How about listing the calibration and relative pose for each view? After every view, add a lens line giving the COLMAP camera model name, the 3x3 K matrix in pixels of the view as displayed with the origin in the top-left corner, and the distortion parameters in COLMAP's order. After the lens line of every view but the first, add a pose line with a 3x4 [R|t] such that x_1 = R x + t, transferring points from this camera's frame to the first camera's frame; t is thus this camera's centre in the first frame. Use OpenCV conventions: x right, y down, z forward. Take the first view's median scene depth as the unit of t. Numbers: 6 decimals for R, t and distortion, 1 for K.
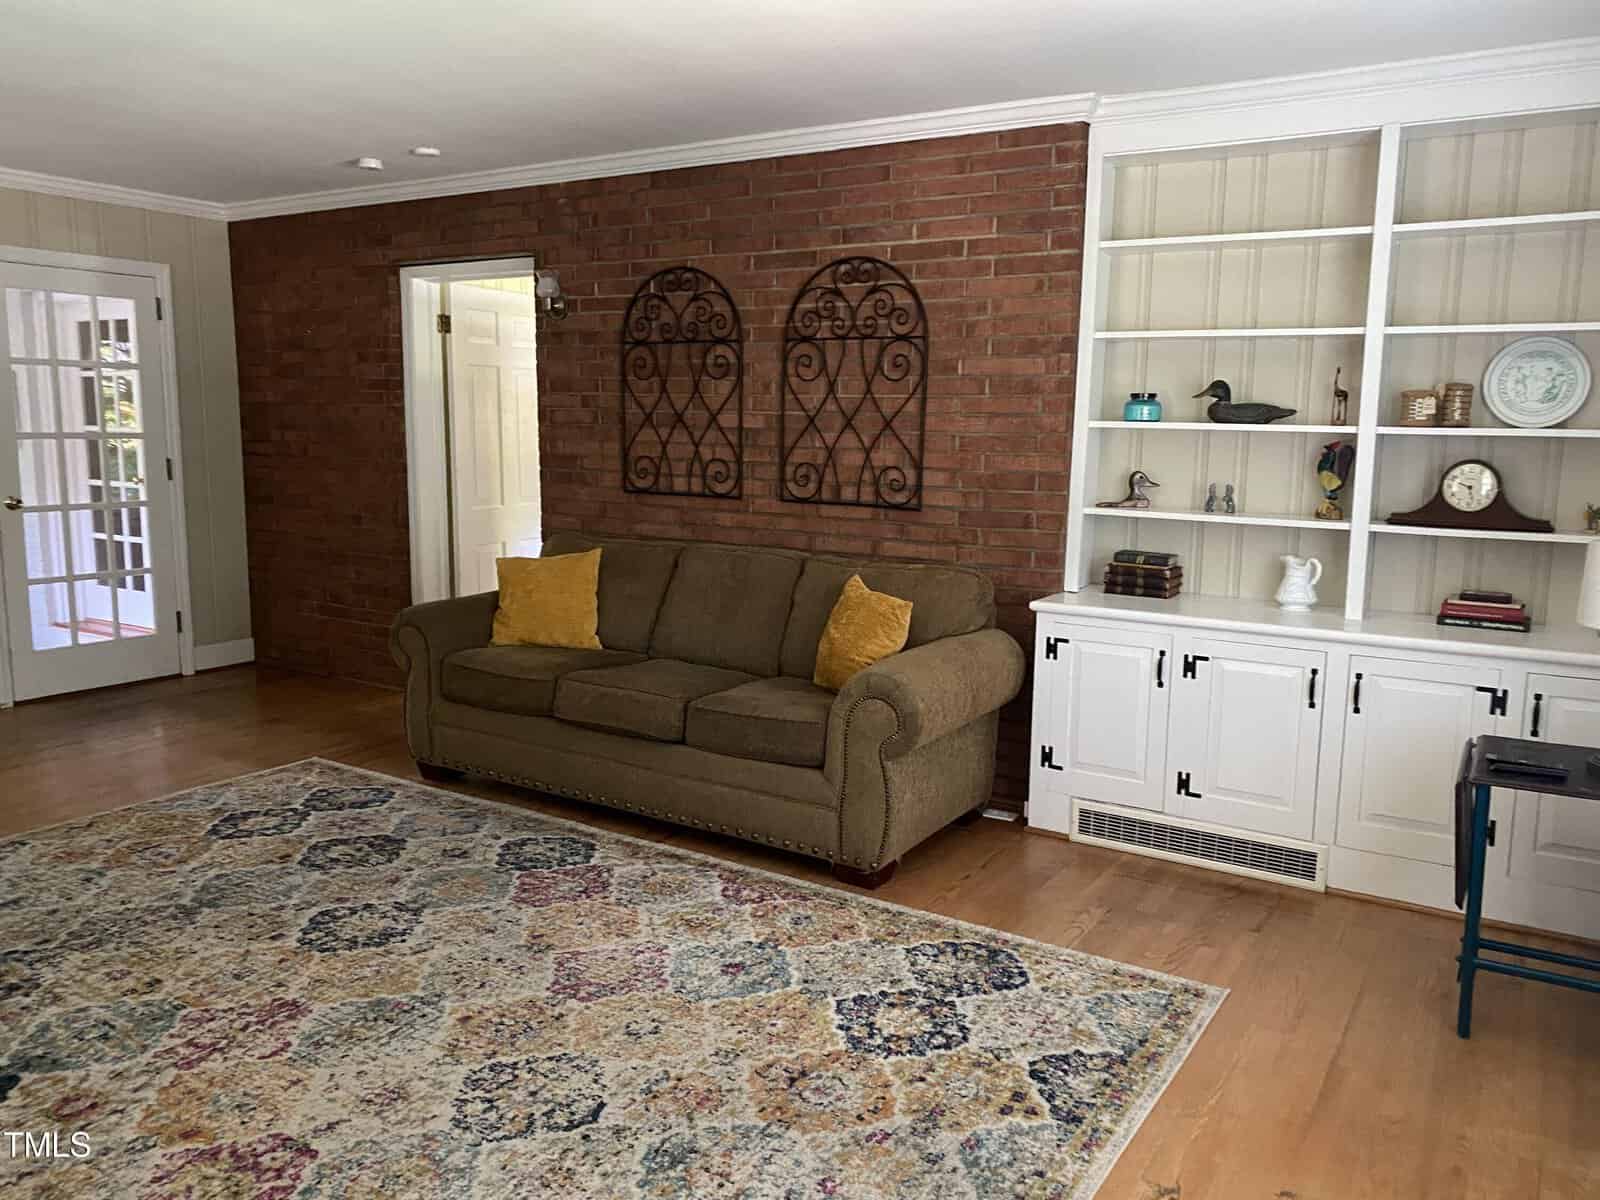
lens RADIAL K [[1209.2, 0, 812.7], [0, 1209.2, 610.3], [0, 0, 1]] dist [0.026126, -0.025927]
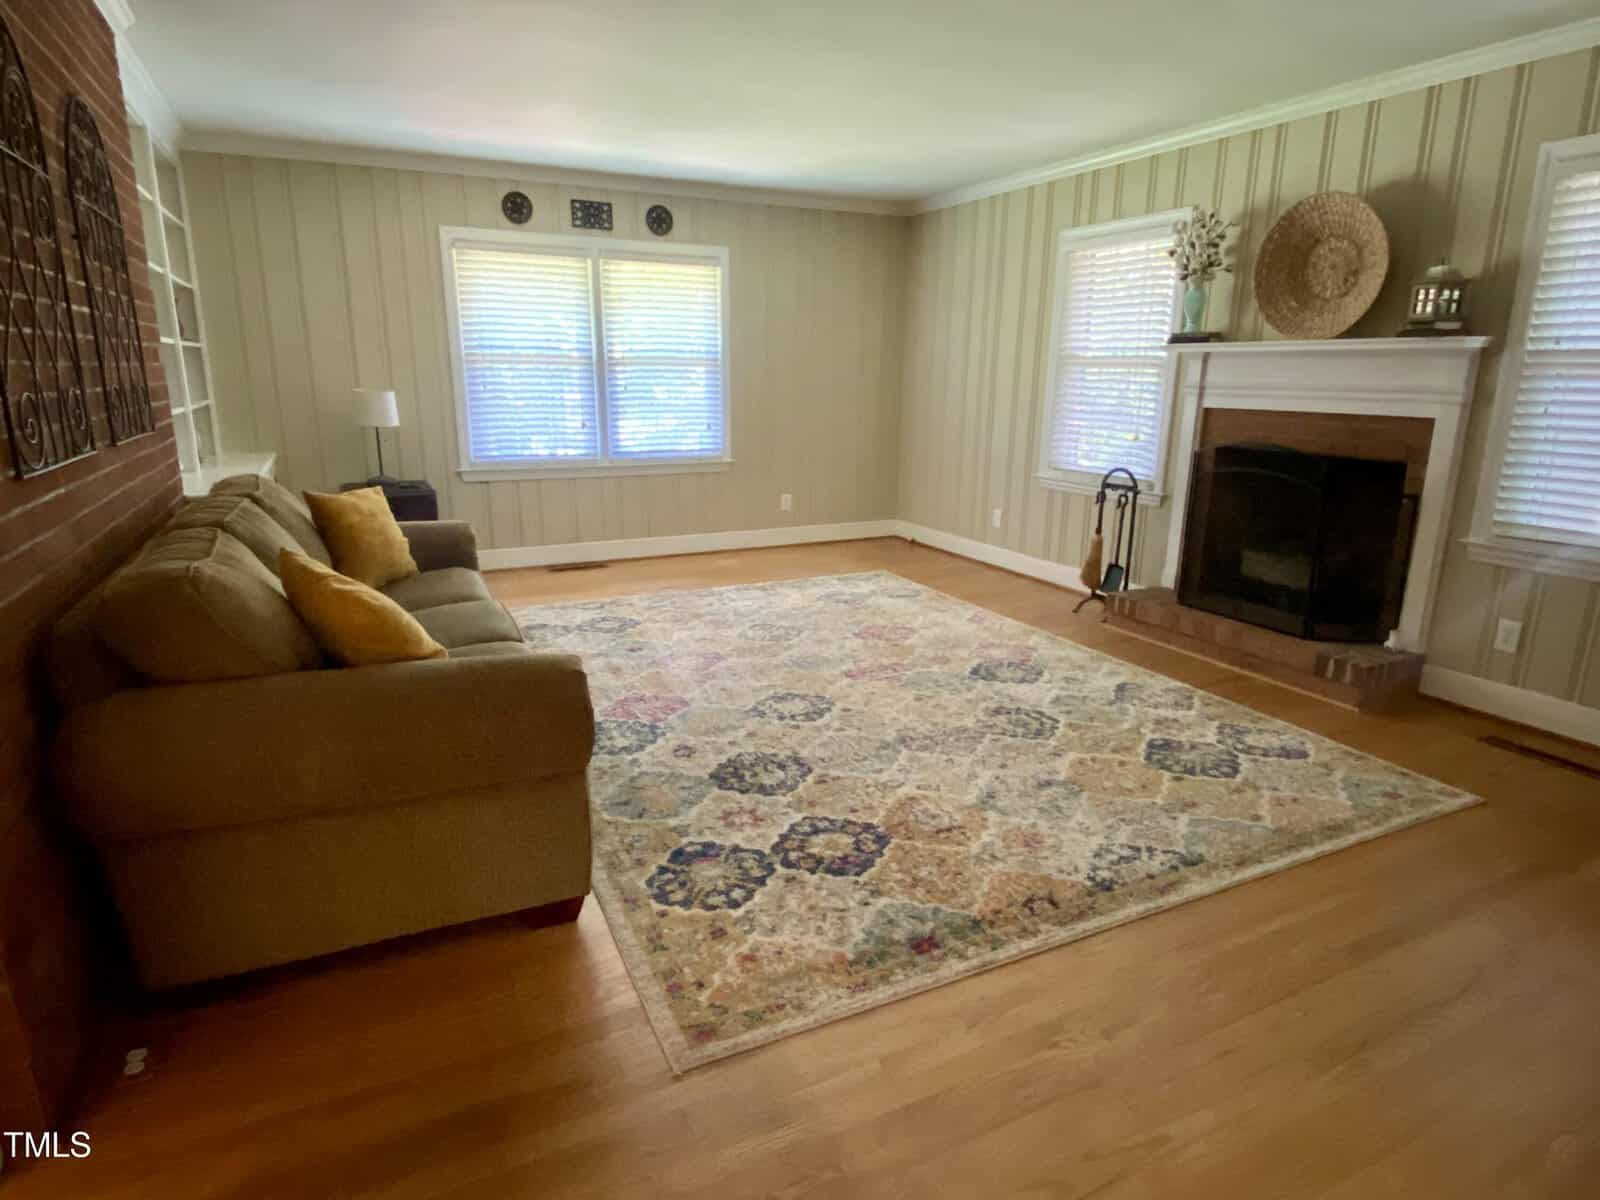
lens RADIAL K [[901.8, 0, 797.4], [0, 901.8, 592.3], [0, 0, 1]] dist [0.041013, -0.003212]
pose [[-0.846971, -0.145030, 0.511475, -0.753258], [0.067697, 0.924819, 0.374336, -0.220955], [-0.527311, 0.351676, -0.773477, 1.482328]]
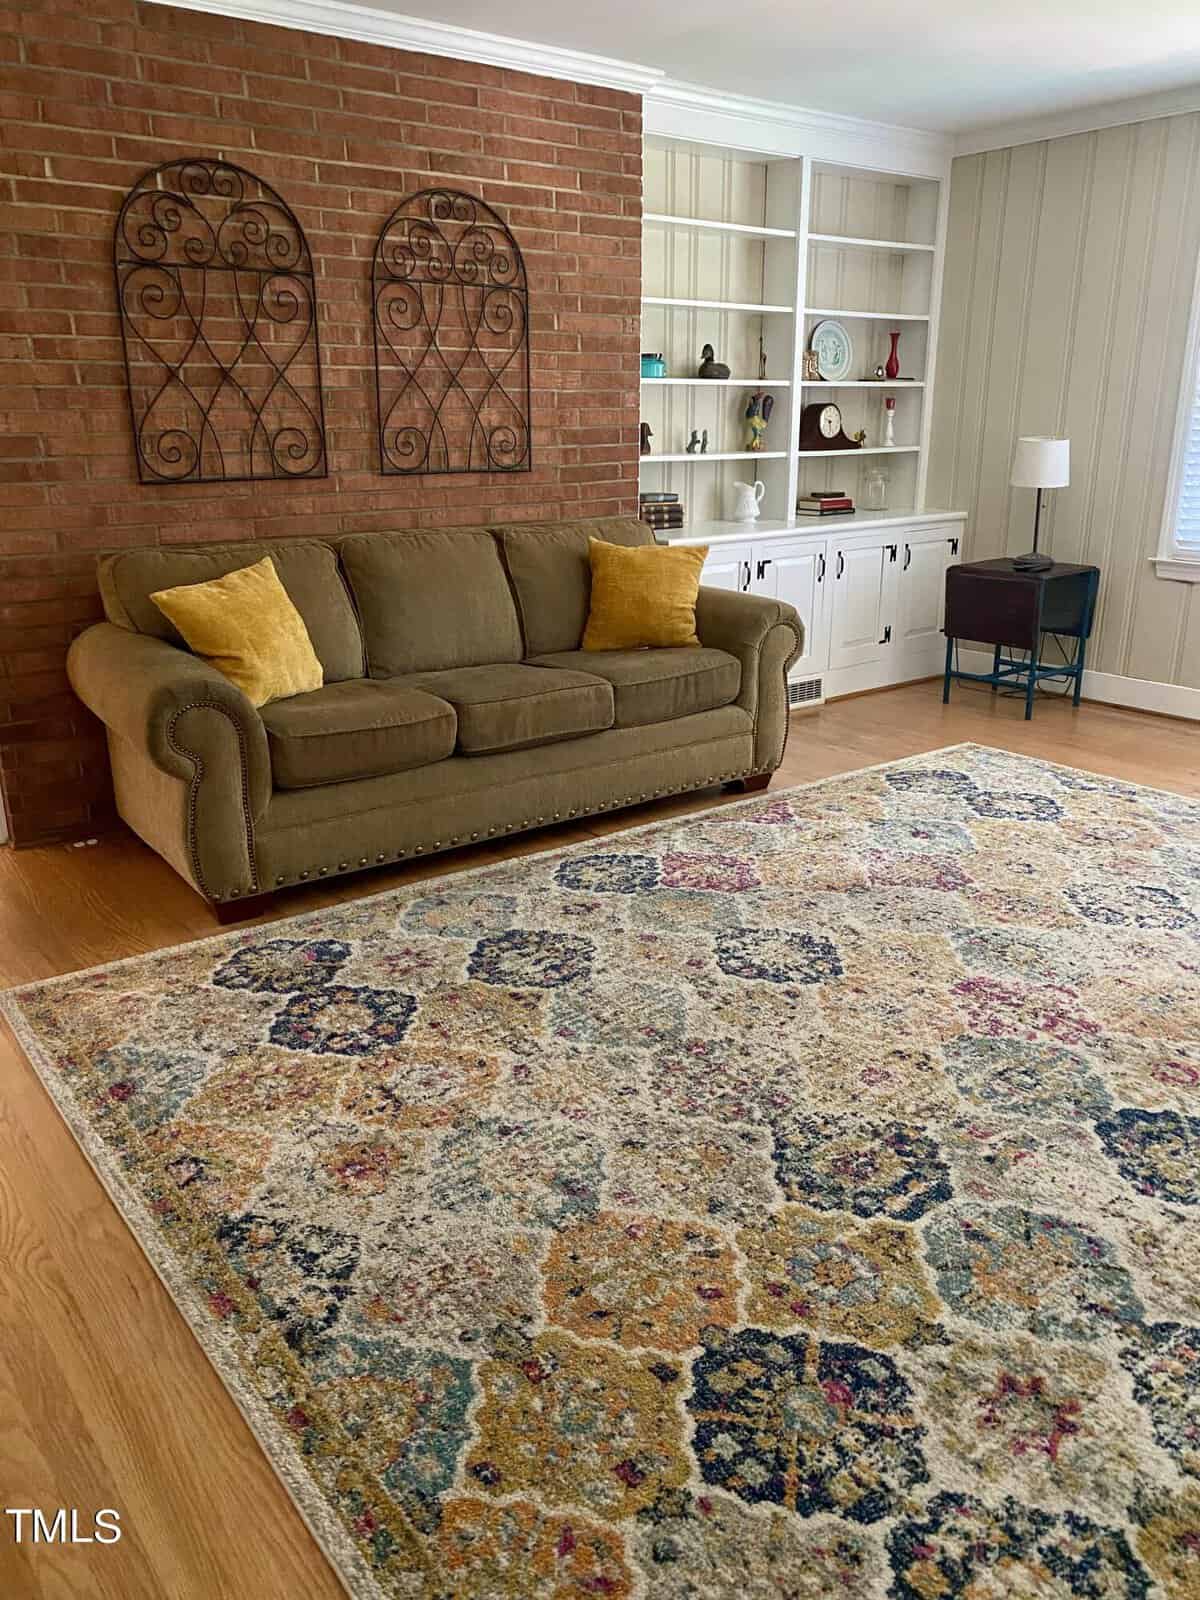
lens RADIAL K [[1209.2, 0, 593.9], [0, 1209.2, 796.6], [0, 0, 1]] dist [0.026126, -0.025927]
pose [[0.356444, -0.301801, 0.884231, -0.984605], [0.155221, 0.952369, 0.262487, -0.091244], [-0.921333, 0.043690, 0.386312, 0.645841]]
